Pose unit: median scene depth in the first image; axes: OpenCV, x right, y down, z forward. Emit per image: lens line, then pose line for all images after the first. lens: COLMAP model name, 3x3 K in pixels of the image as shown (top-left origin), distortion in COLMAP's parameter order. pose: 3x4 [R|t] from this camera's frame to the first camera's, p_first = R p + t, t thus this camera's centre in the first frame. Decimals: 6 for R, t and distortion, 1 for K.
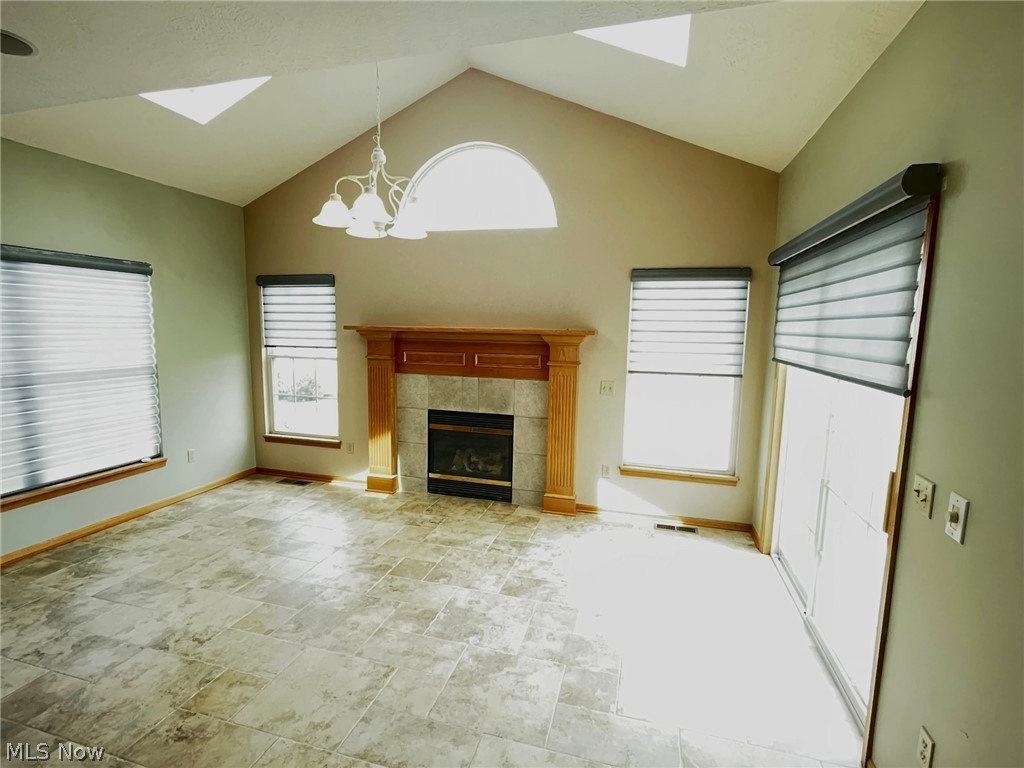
lens RADIAL K [[494.8, 0, 511.2], [0, 494.8, 385.0], [0, 0, 1]] dist [-0.013166, 0.004239]
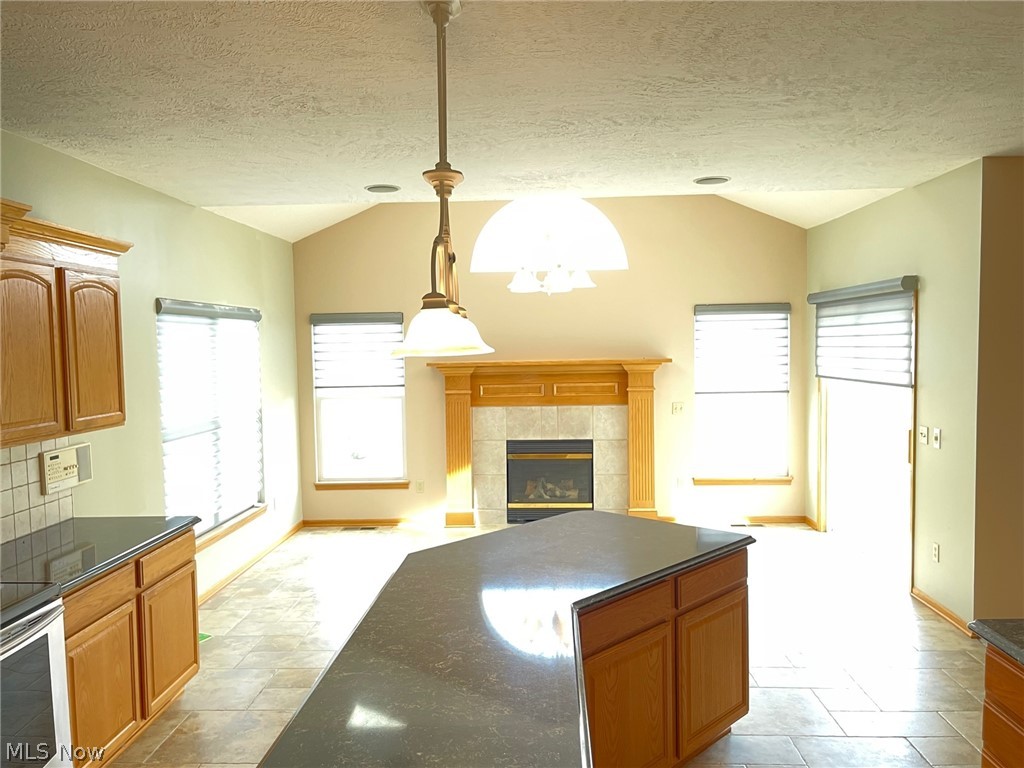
lens RADIAL K [[809.6, 0, 510.2], [0, 809.6, 384.7], [0, 0, 1]] dist [0.026938, -0.023457]
pose [[0.972334, -0.046181, 0.228986, -0.586024], [0.062045, 0.996111, -0.062564, 0.043075], [-0.225207, 0.075040, 0.971417, -0.702053]]
